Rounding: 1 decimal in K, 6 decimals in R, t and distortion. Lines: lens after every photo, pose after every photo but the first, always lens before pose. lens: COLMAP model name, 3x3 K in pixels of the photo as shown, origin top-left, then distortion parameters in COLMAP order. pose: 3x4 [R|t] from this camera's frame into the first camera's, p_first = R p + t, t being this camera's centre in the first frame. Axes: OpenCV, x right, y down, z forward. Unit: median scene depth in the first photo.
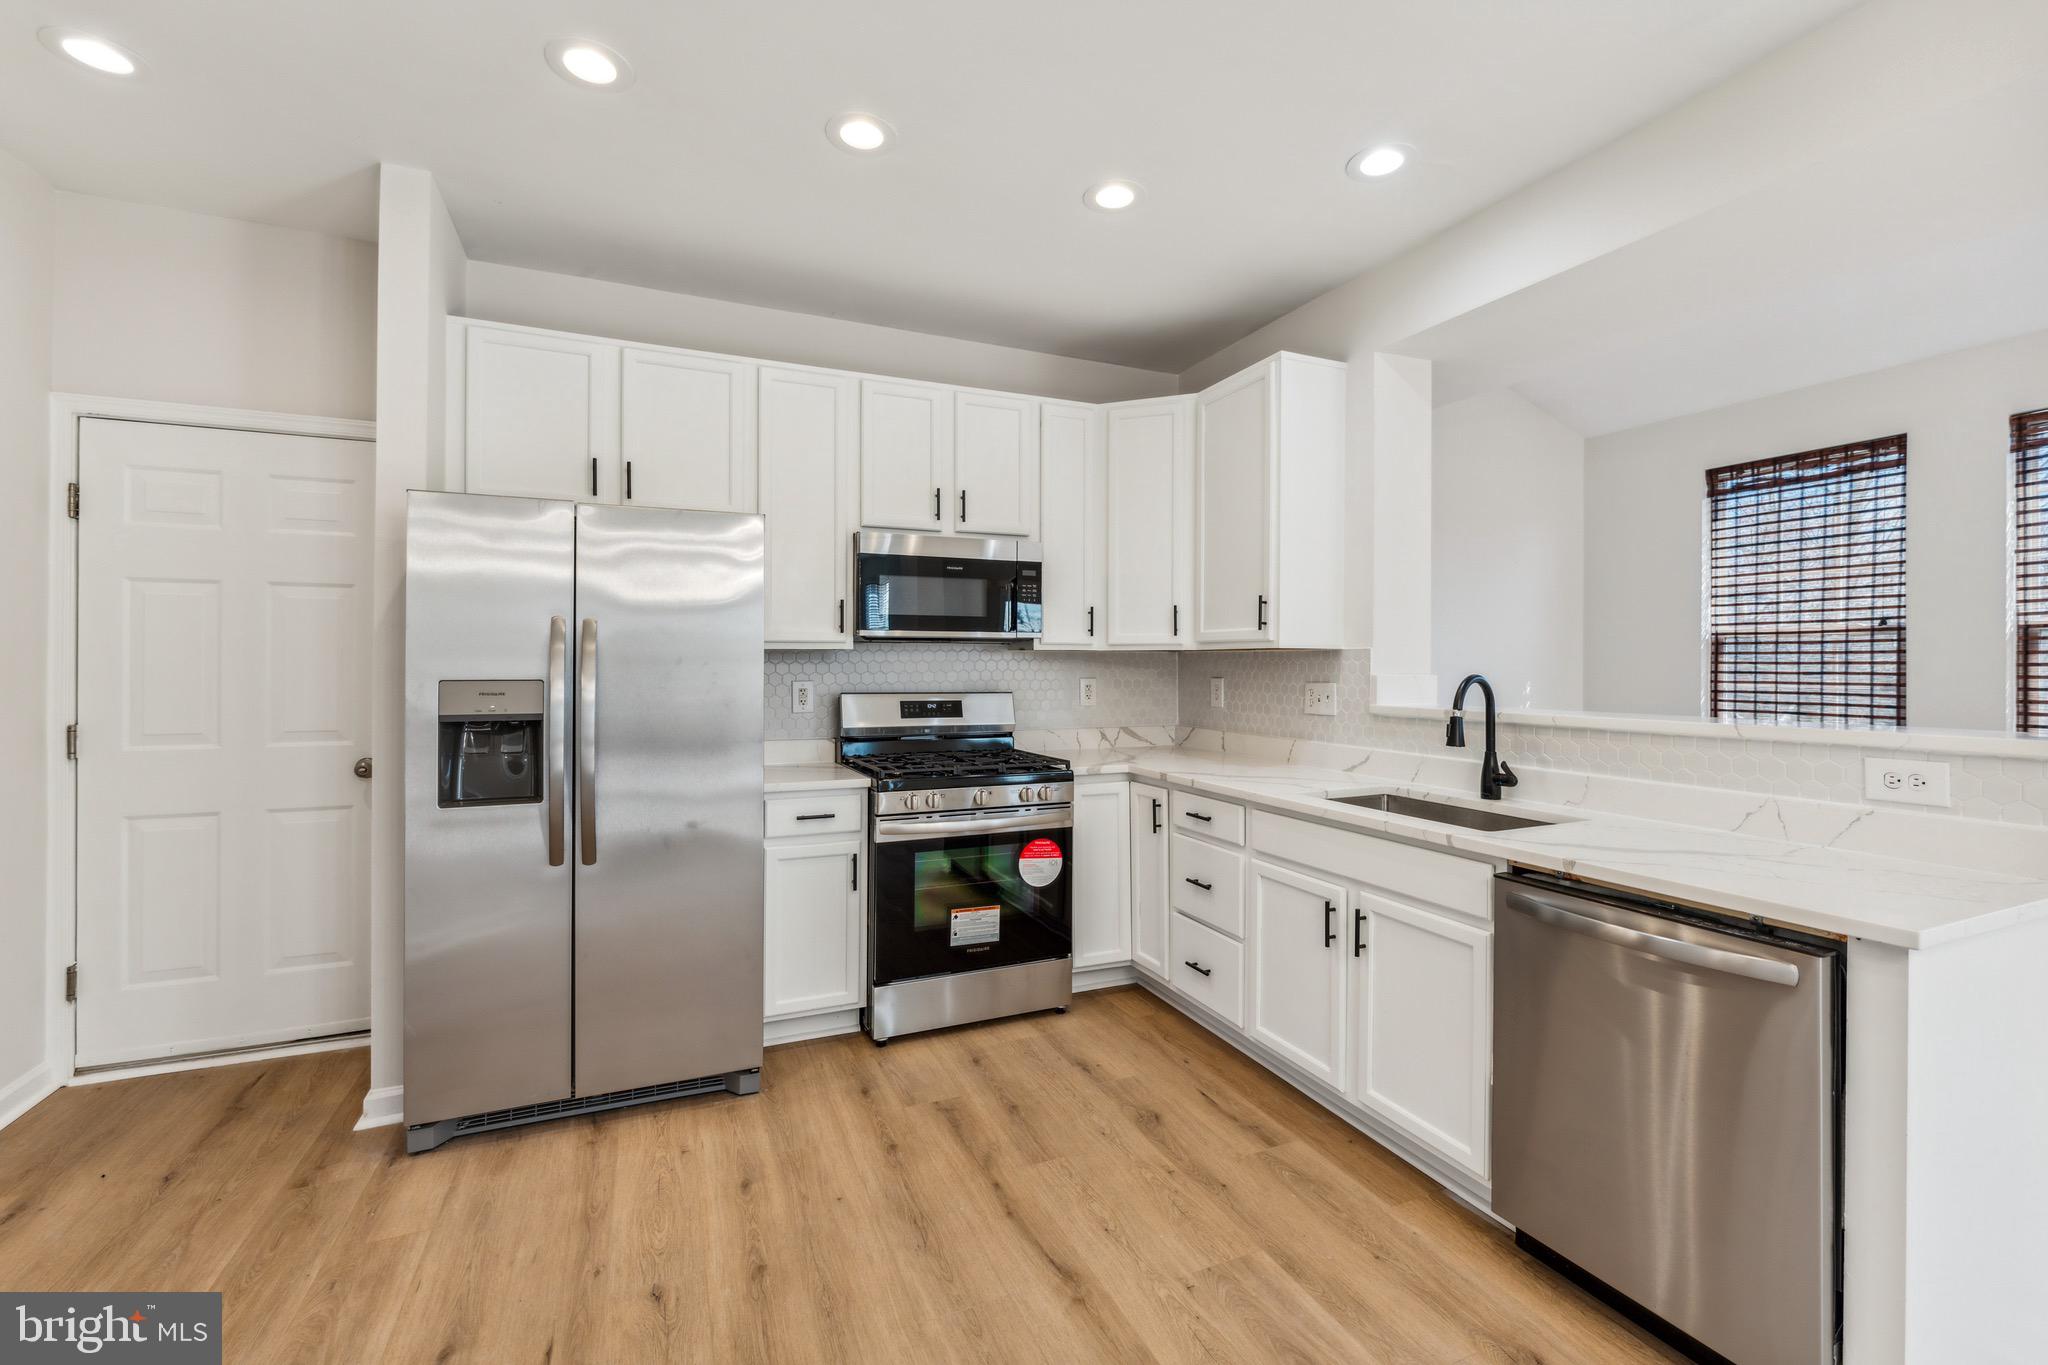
lens RADIAL K [[860.6, 0, 1025.8], [0, 860.6, 664.6], [0, 0, 1]] dist [-0.006716, -0.000450]
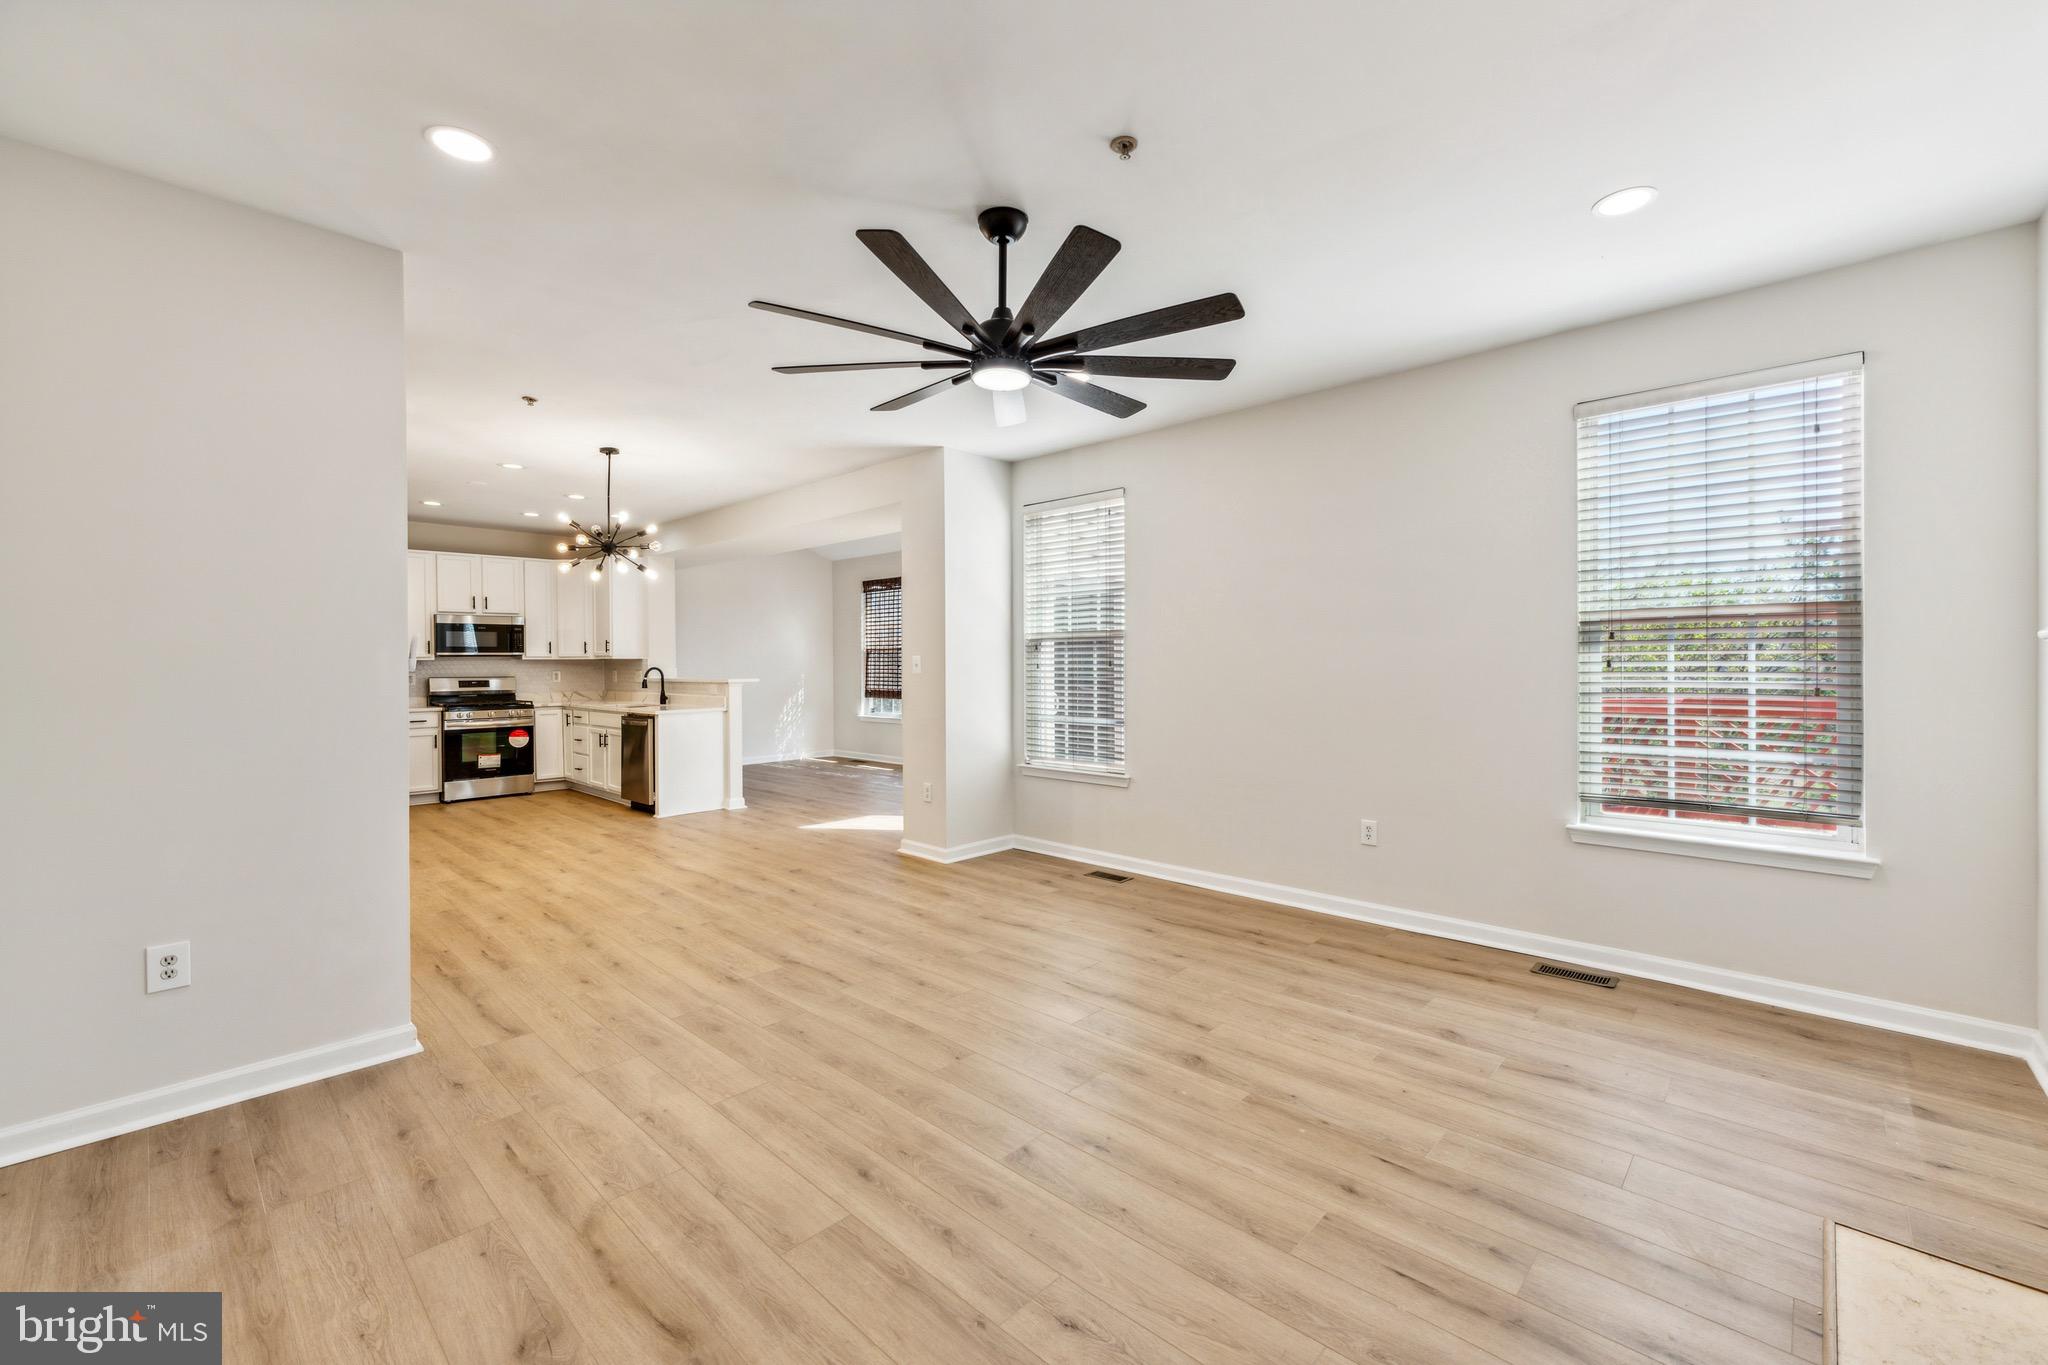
lens RADIAL K [[836.0, 0, 1031.4], [0, 836.0, 669.9], [0, 0, 1]] dist [-0.002367, 0.000692]
pose [[0.917948, -0.012058, 0.396518, 0.463568], [0.009216, 0.999916, 0.009072, 0.005650], [-0.396595, -0.004673, 0.917982, -2.072201]]
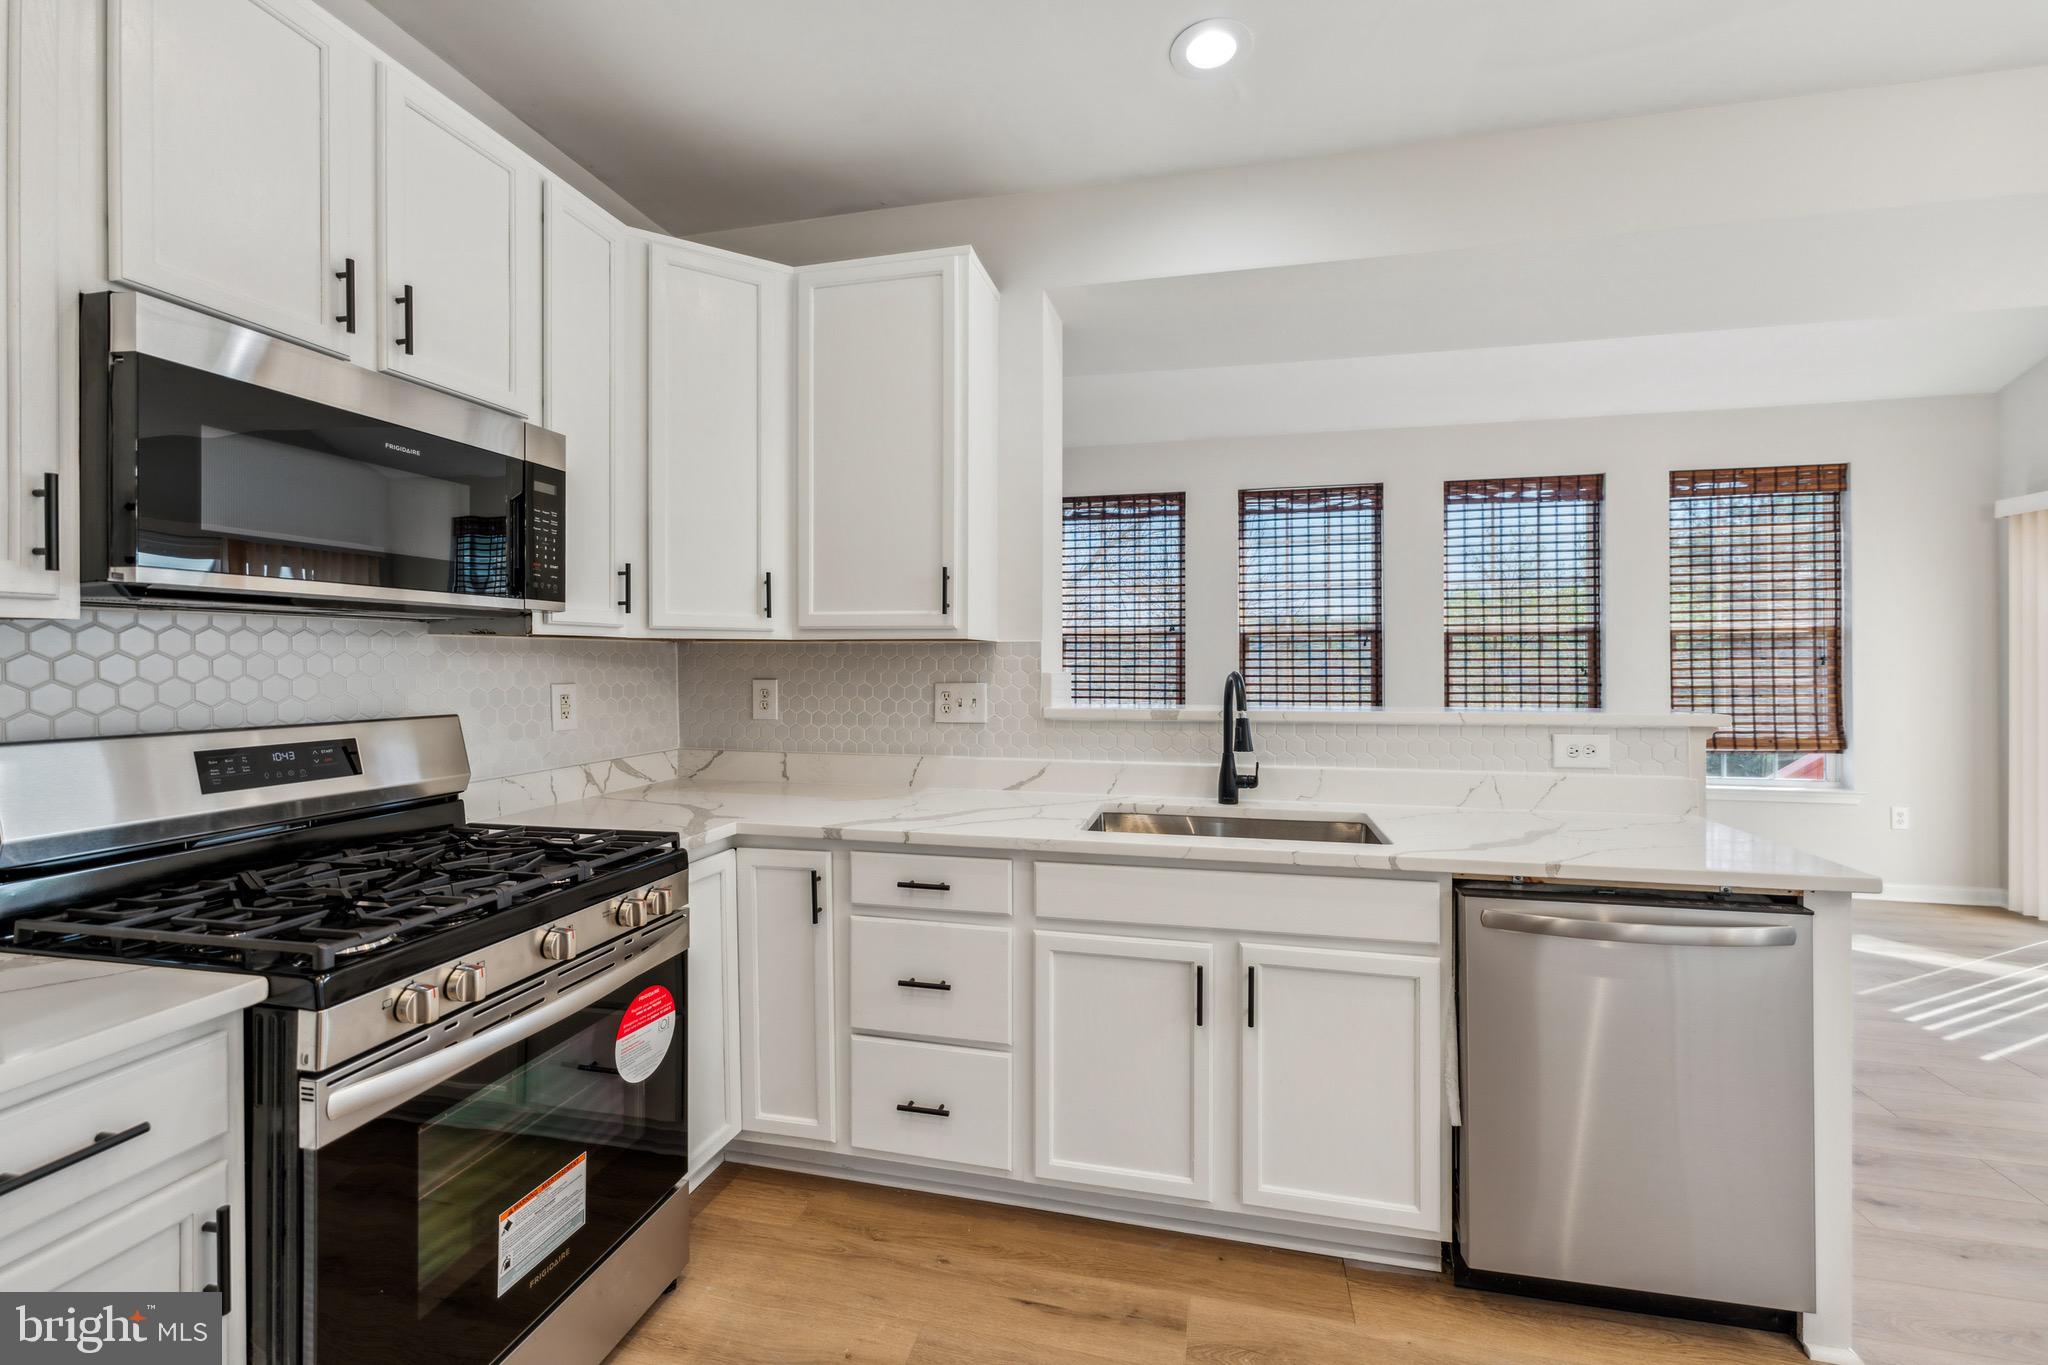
lens RADIAL K [[836.0, 0, 1032.6], [0, 836.0, 665.8], [0, 0, 1]] dist [-0.002367, 0.000692]
pose [[0.596069, -0.006748, 0.802905, -0.257816], [0.000851, 0.999969, 0.007772, -0.001225], [-0.802933, -0.003949, 0.596056, 0.508572]]
